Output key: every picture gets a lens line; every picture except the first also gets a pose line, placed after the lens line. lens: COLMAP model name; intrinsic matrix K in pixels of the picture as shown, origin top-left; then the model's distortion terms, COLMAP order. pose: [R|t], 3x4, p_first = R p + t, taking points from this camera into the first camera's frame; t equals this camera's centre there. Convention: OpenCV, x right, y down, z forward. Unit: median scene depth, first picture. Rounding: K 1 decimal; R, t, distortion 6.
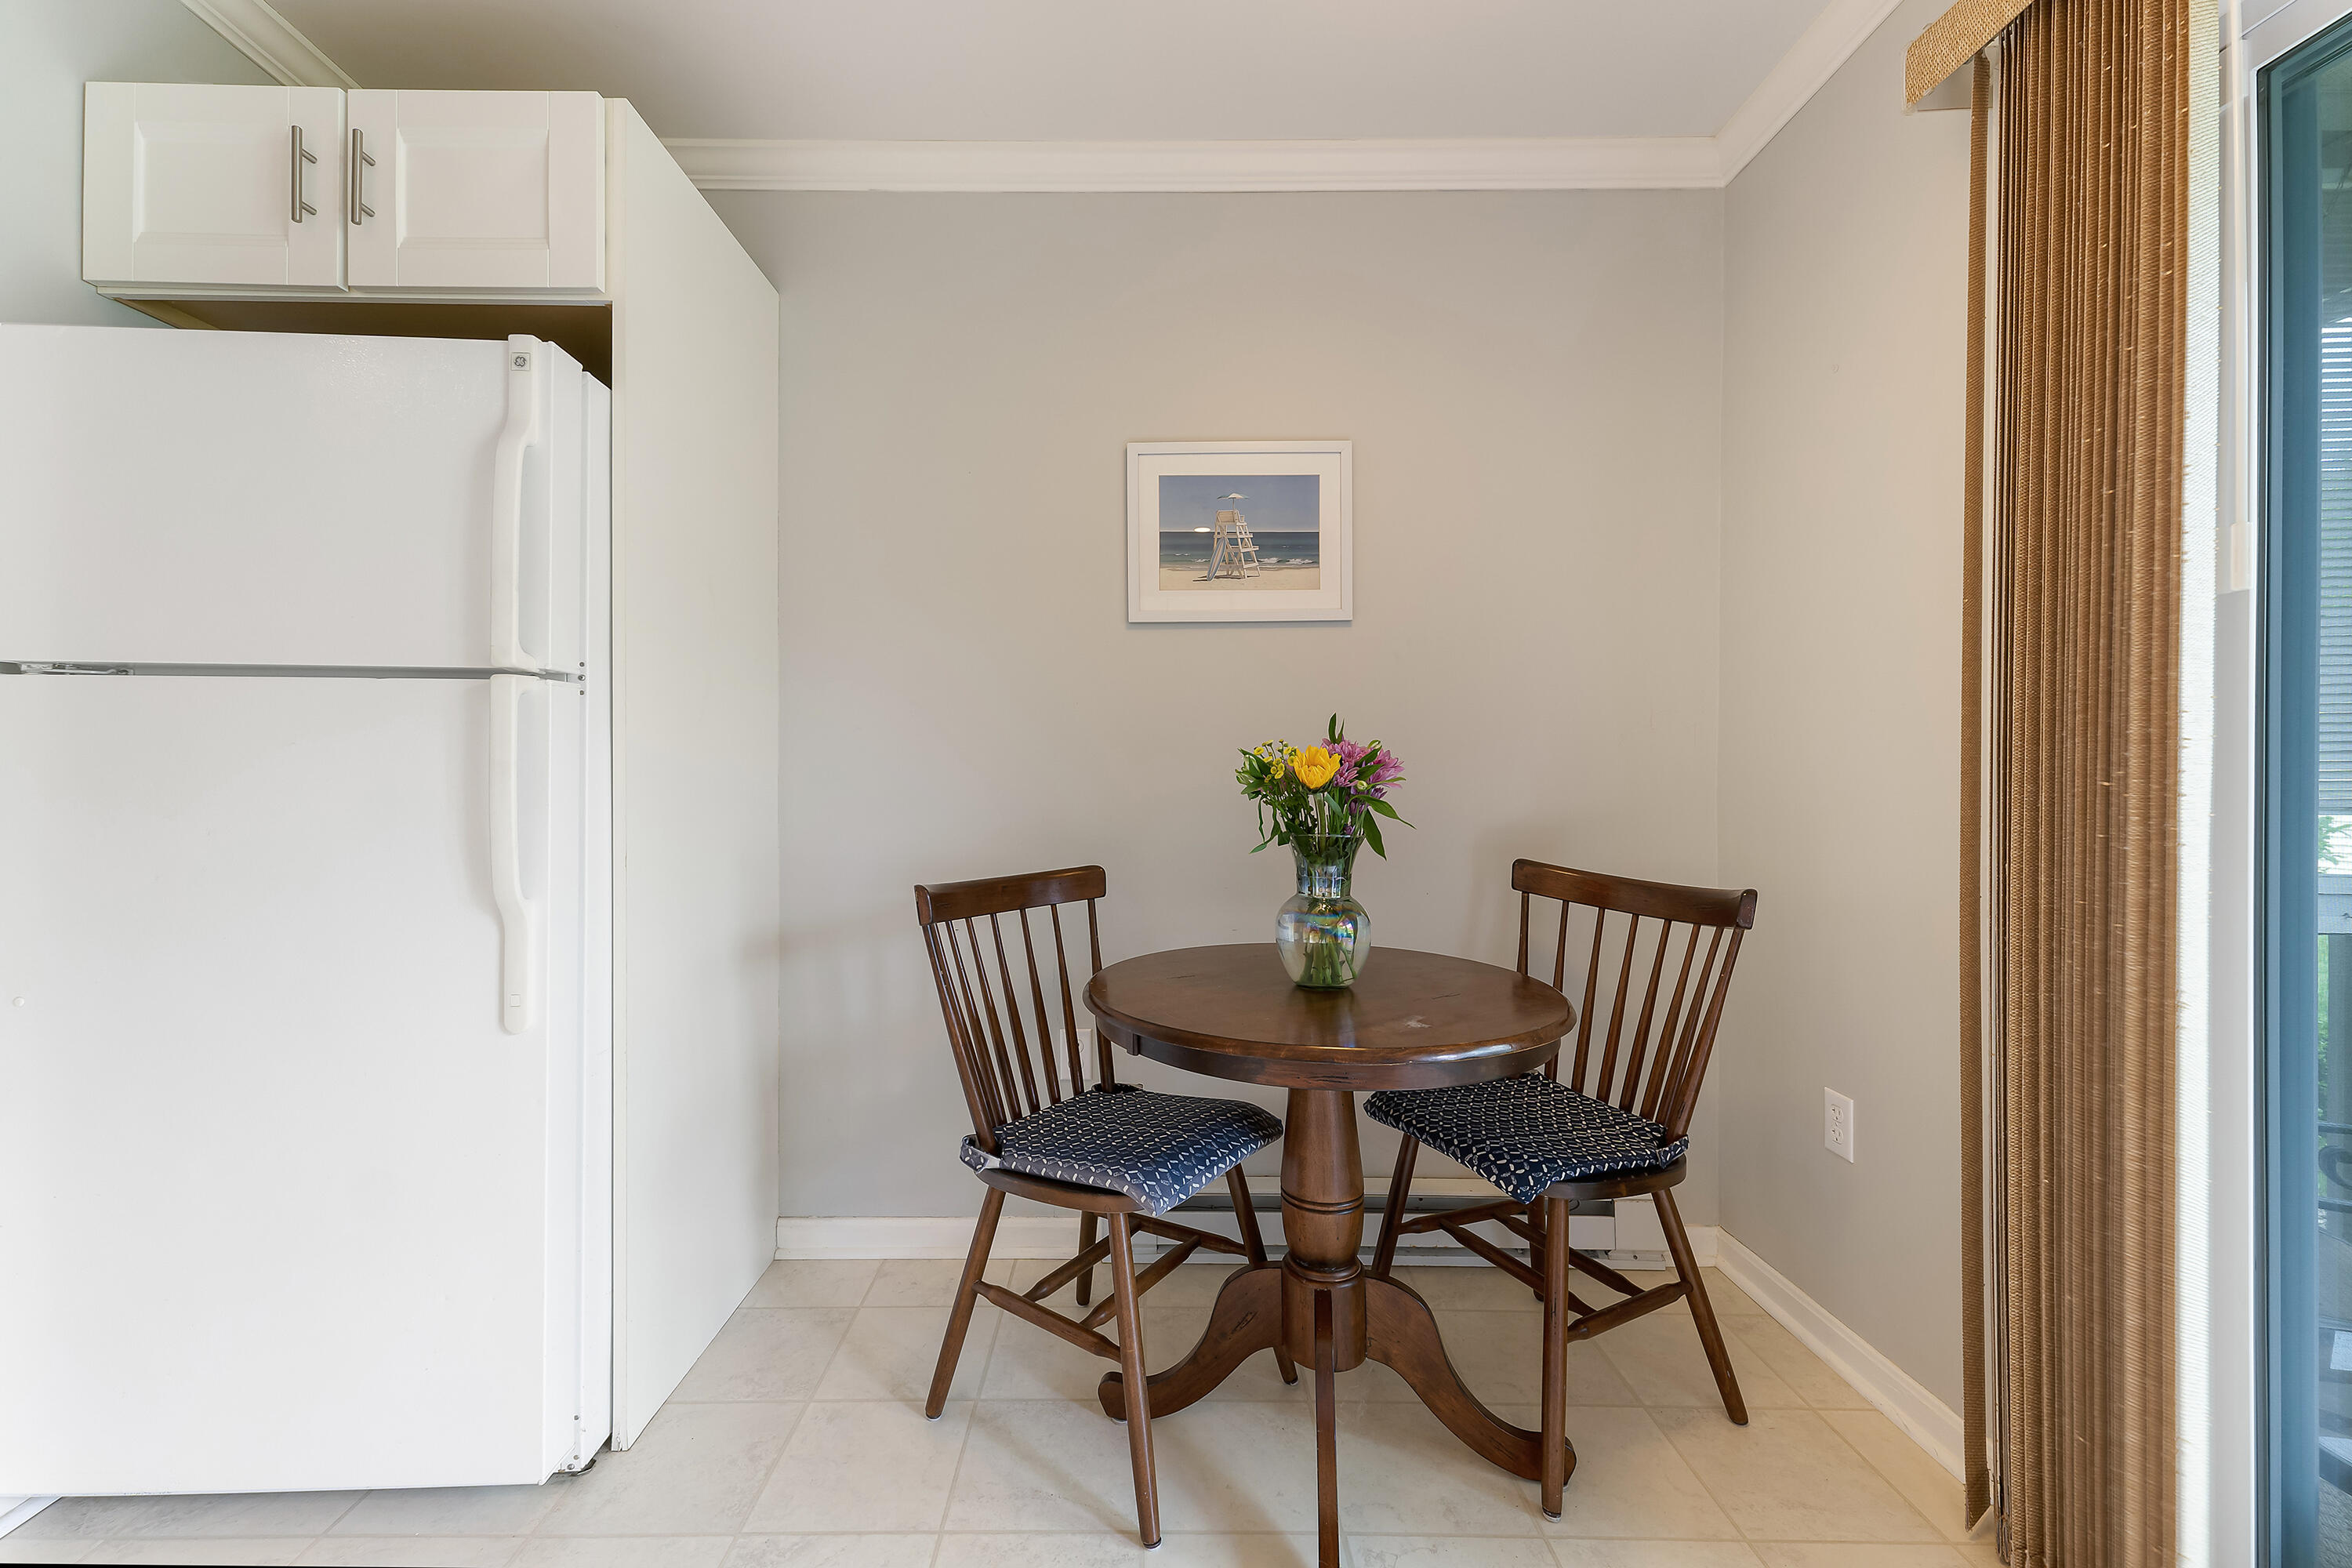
lens RADIAL K [[971.0, 0, 1177.7], [0, 971.0, 782.2], [0, 0, 1]] dist [0.002991, -0.000425]
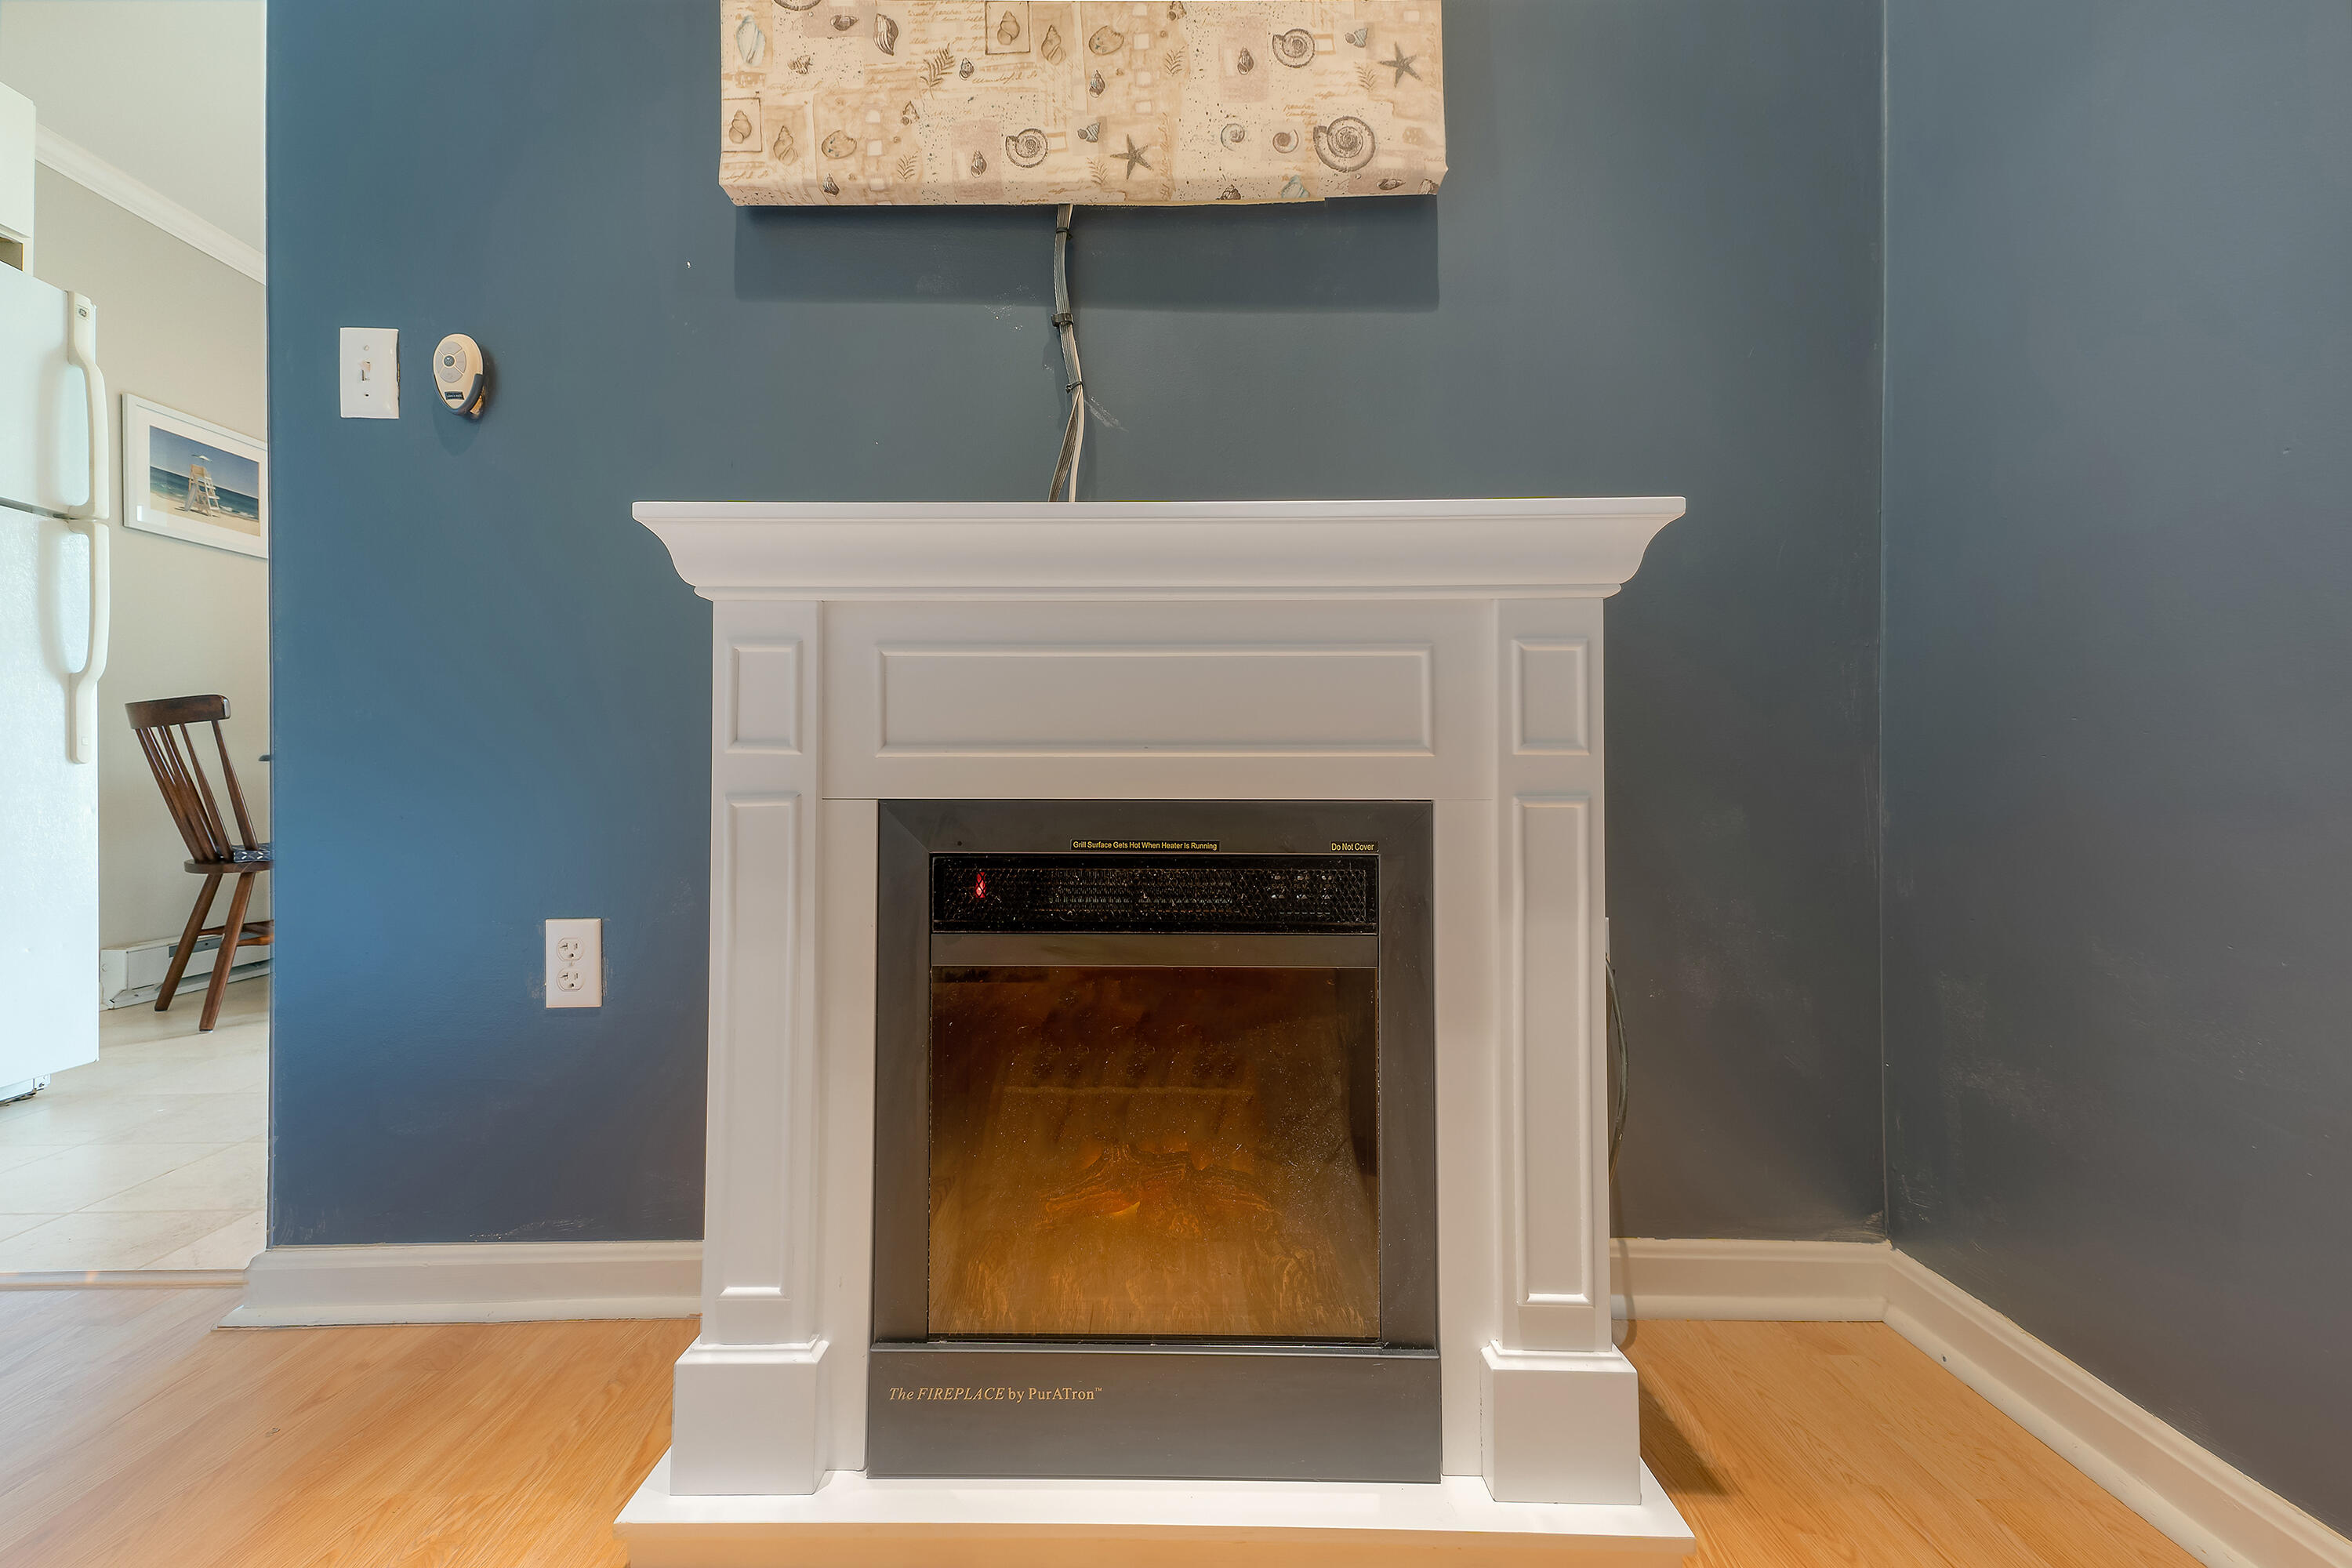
lens RADIAL K [[971.0, 0, 1171.4], [0, 971.0, 775.9], [0, 0, 1]] dist [0.002991, -0.000425]
pose [[-0.015944, -0.006372, 0.999853, -1.409839], [0.007113, 0.999954, 0.006486, 0.178198], [-0.999848, 0.007215, -0.015898, -0.407206]]
